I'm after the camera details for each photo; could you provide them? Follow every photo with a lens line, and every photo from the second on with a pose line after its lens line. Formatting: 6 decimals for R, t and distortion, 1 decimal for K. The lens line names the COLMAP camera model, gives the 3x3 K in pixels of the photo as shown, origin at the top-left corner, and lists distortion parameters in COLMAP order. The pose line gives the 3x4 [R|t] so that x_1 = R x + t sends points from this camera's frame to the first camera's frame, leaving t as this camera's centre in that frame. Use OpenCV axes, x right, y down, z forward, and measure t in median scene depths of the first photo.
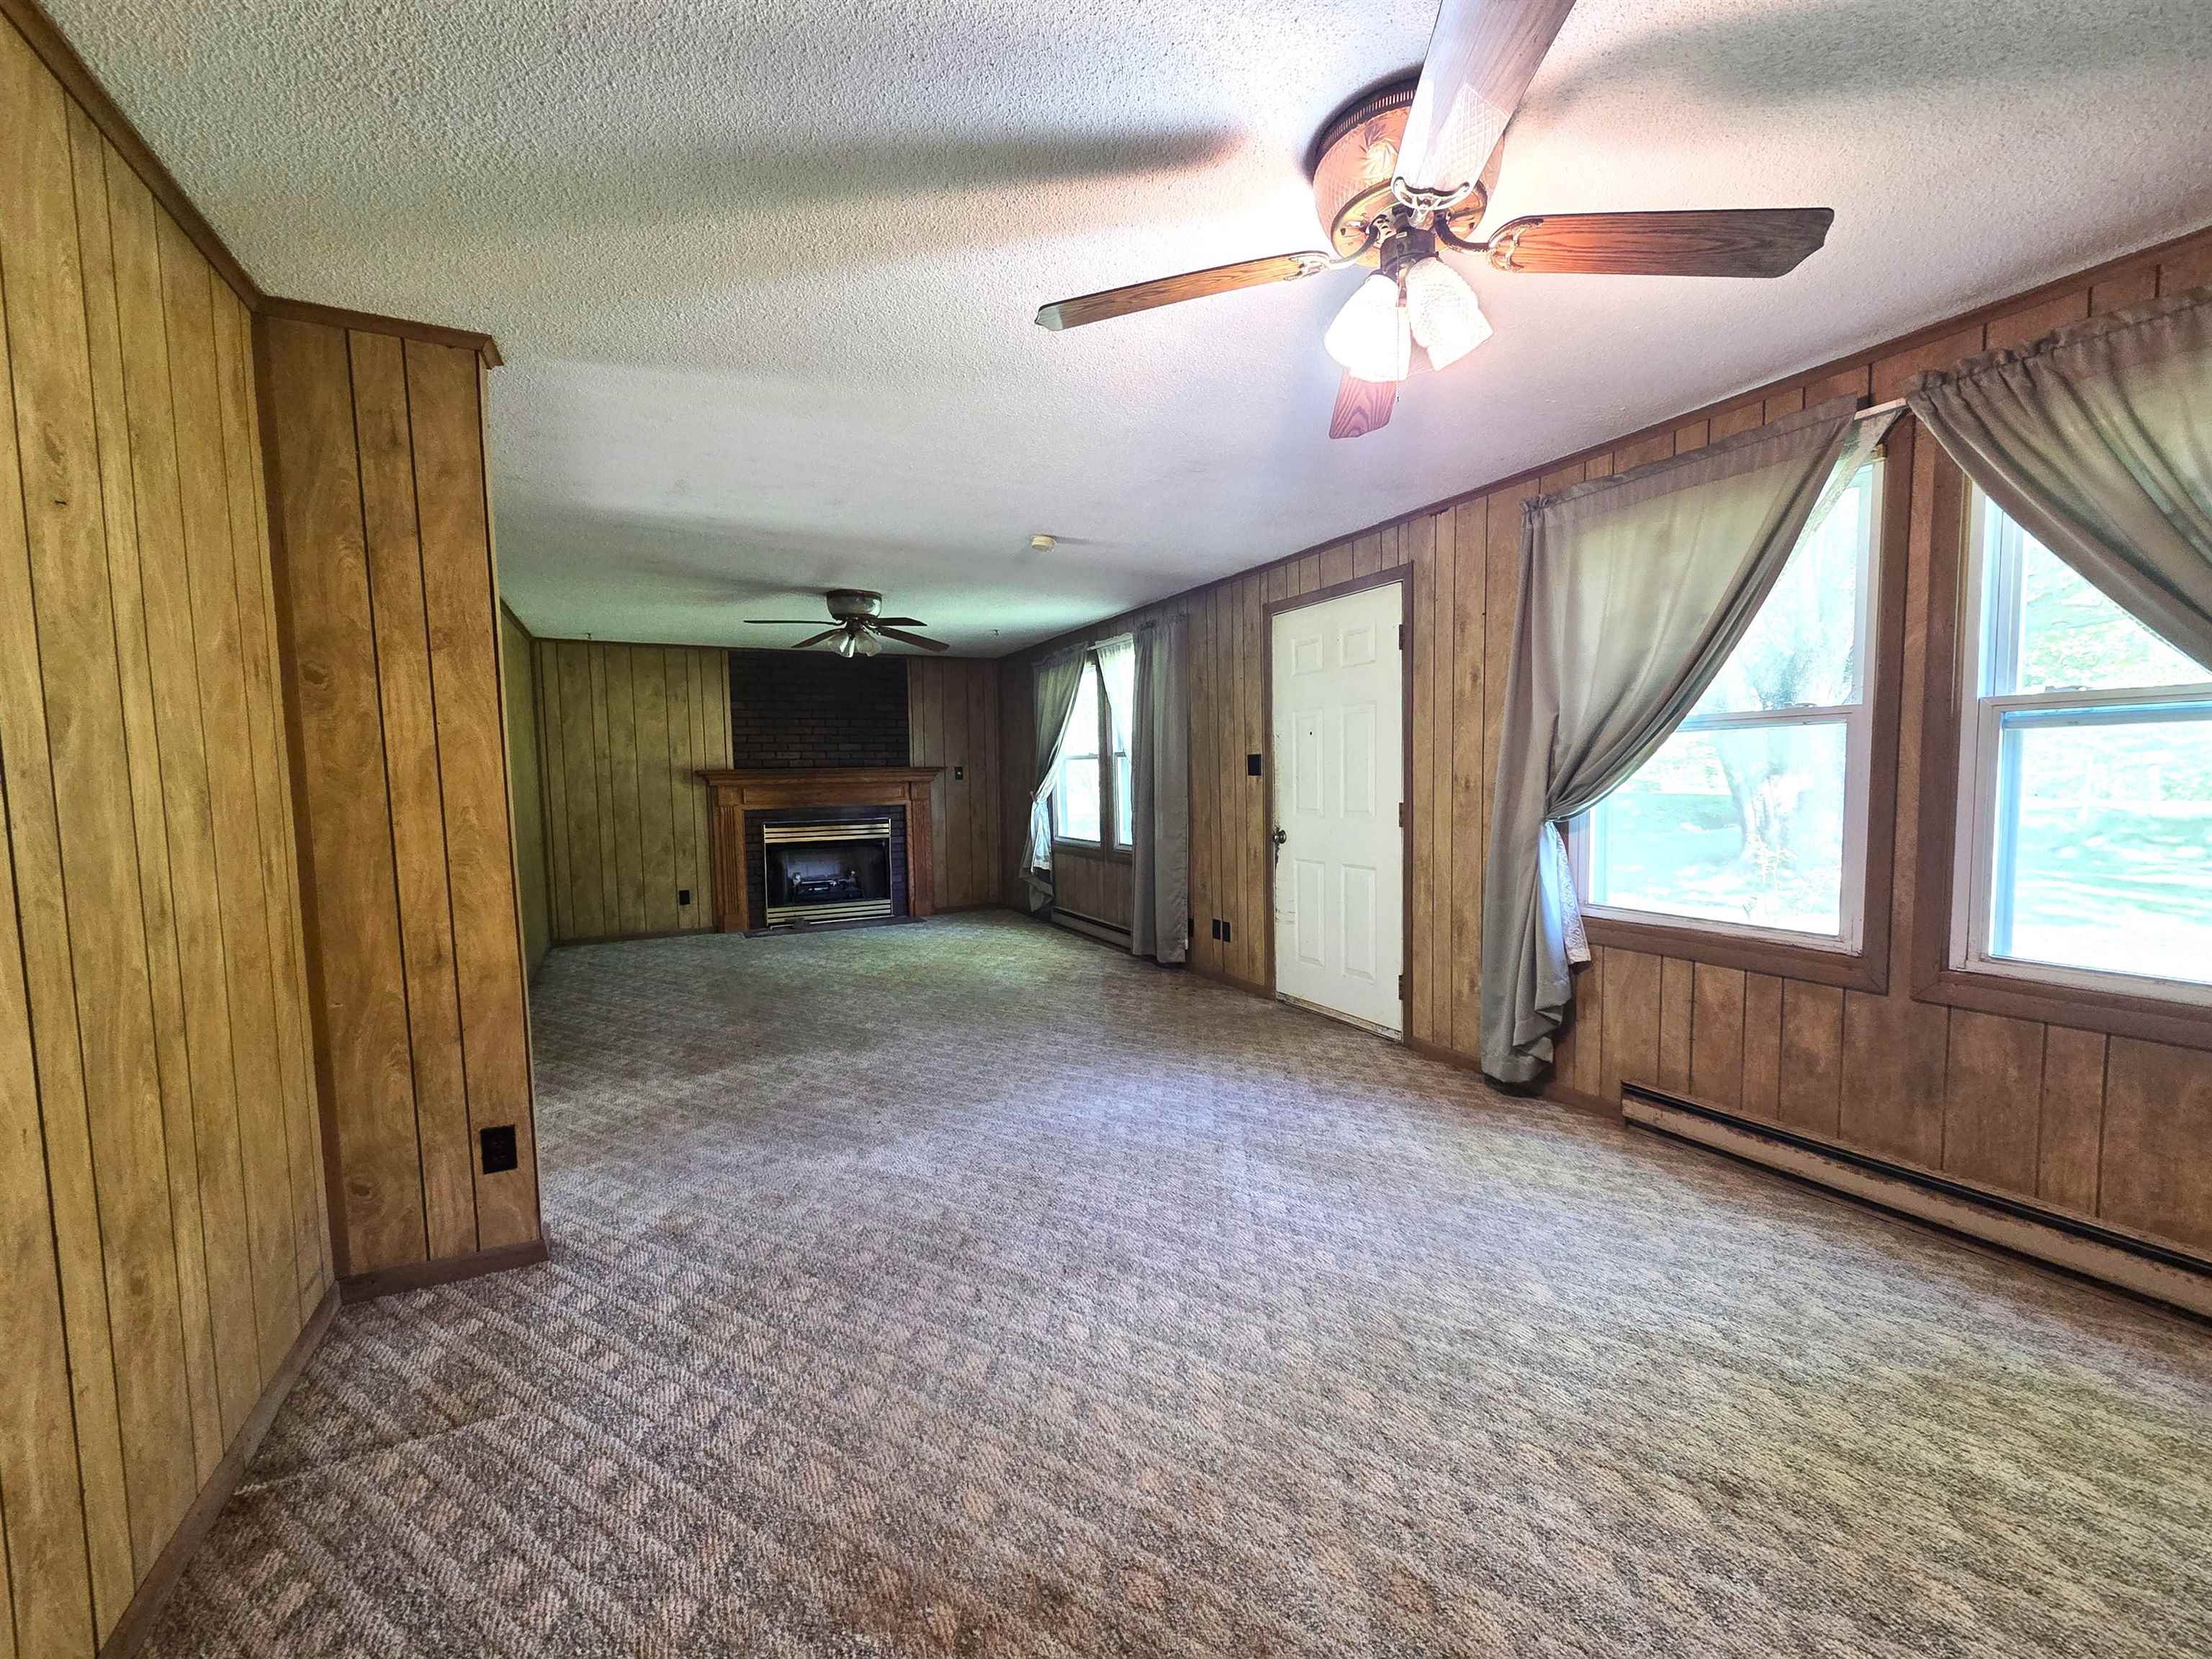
lens RADIAL K [[898.8, 0, 1097.1], [0, 898.8, 834.8], [0, 0, 1]] dist [0.000073, 0.000102]
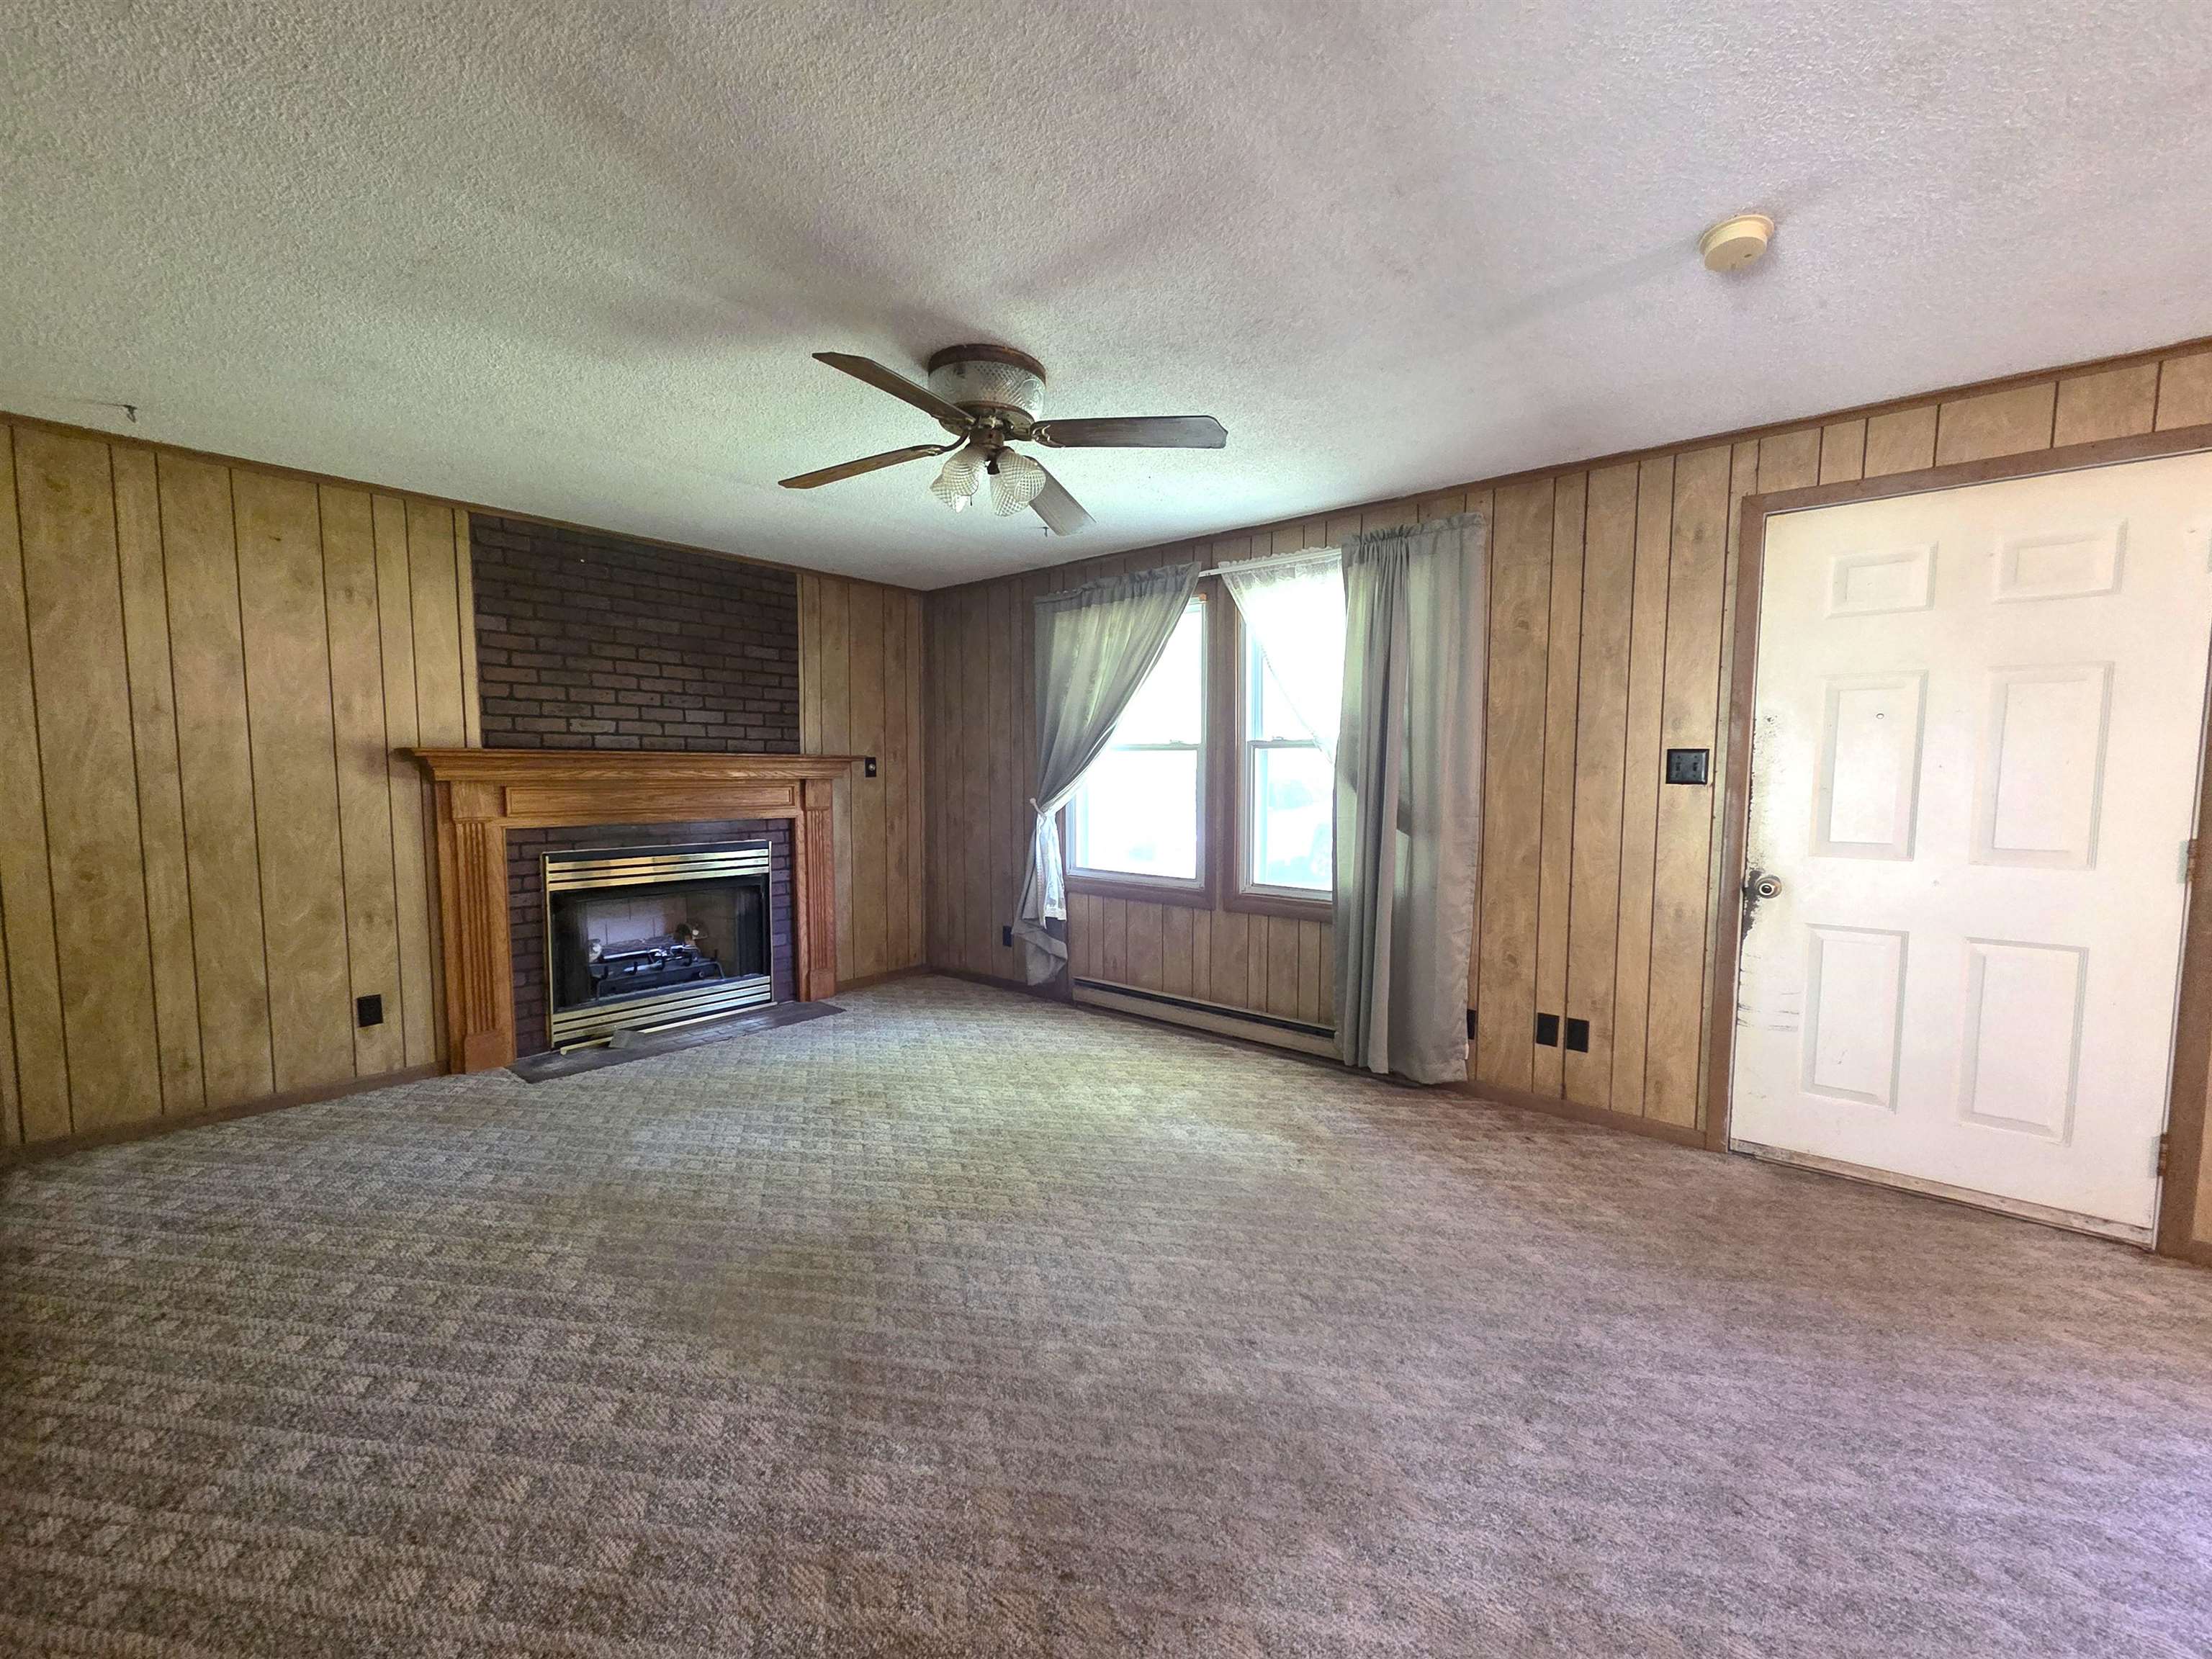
lens RADIAL K [[905.8, 0, 1109.1], [0, 905.8, 843.8], [0, 0, 1]] dist [0.003311, 0.000368]
pose [[0.920302, -0.009245, 0.391100, -0.289186], [0.005490, 0.999927, 0.010719, -0.023619], [-0.391171, -0.007717, 0.920286, 0.403110]]
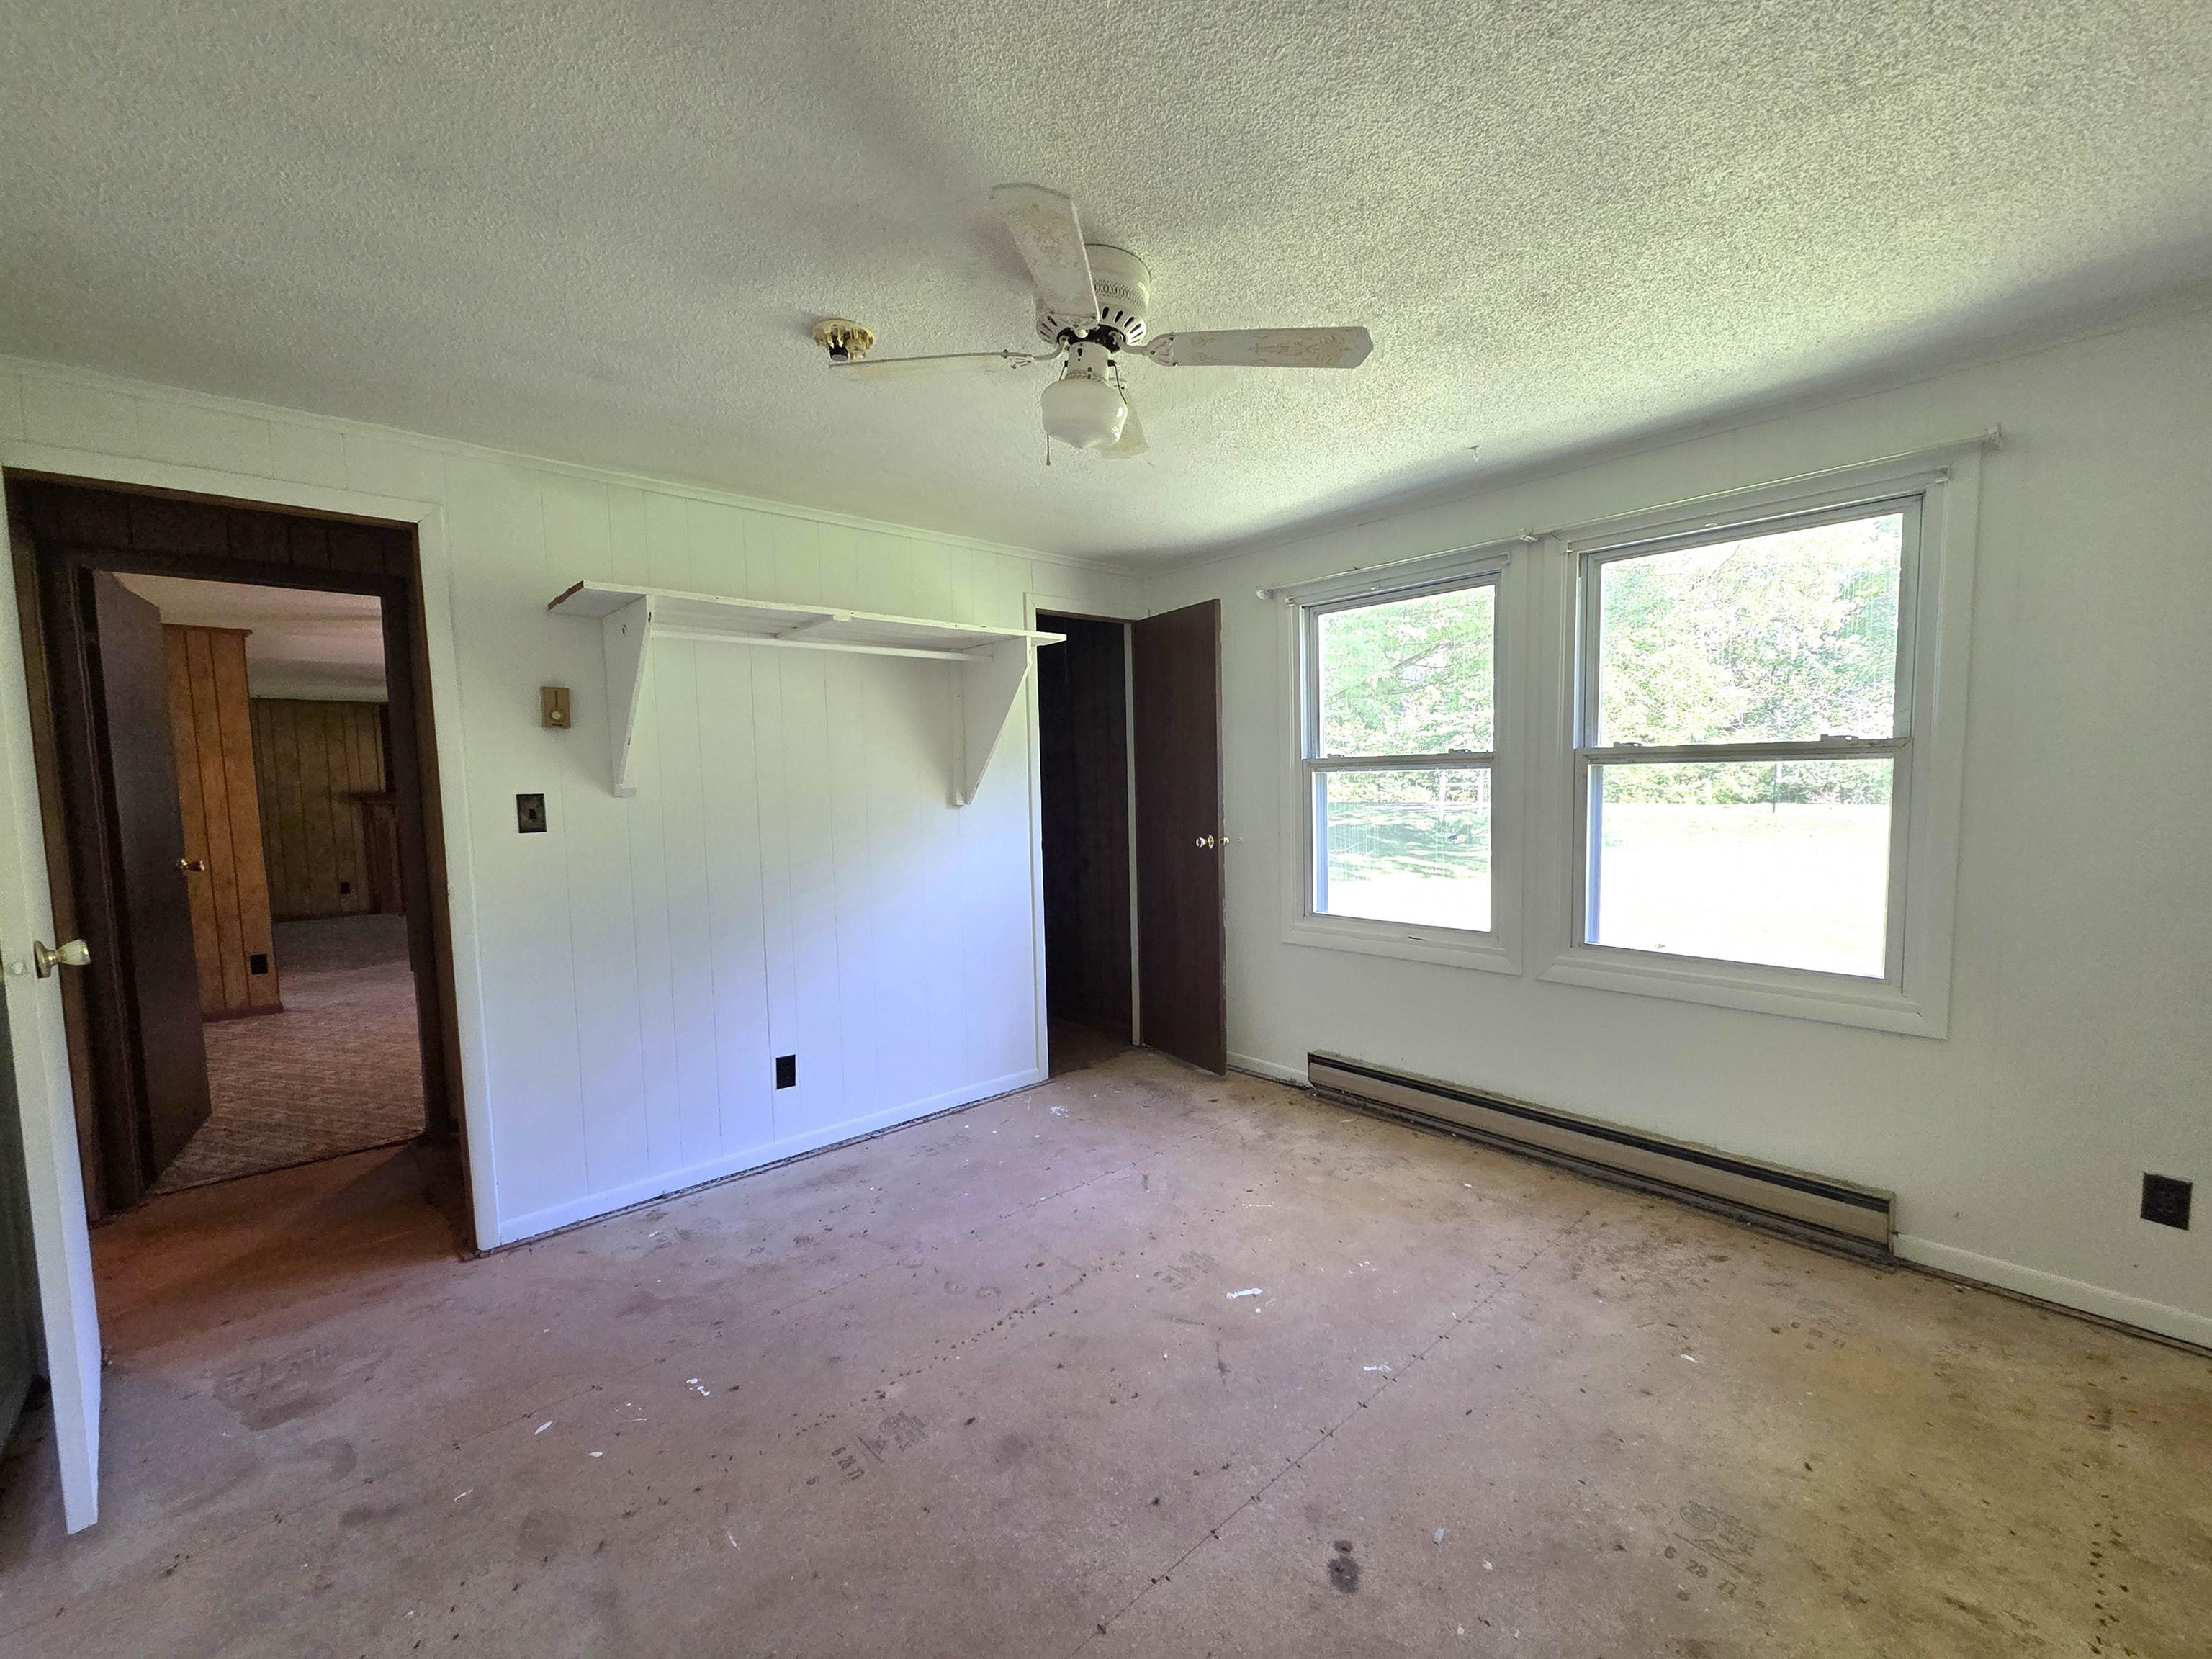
lens RADIAL K [[905.8, 0, 1109.1], [0, 905.8, 843.8], [0, 0, 1]] dist [0.003311, 0.000368]
pose [[0.962458, -0.019874, 0.270701, 0.280853], [0.019603, 0.999801, 0.003708, 0.021740], [-0.270721, 0.001738, 0.962656, -0.631714]]
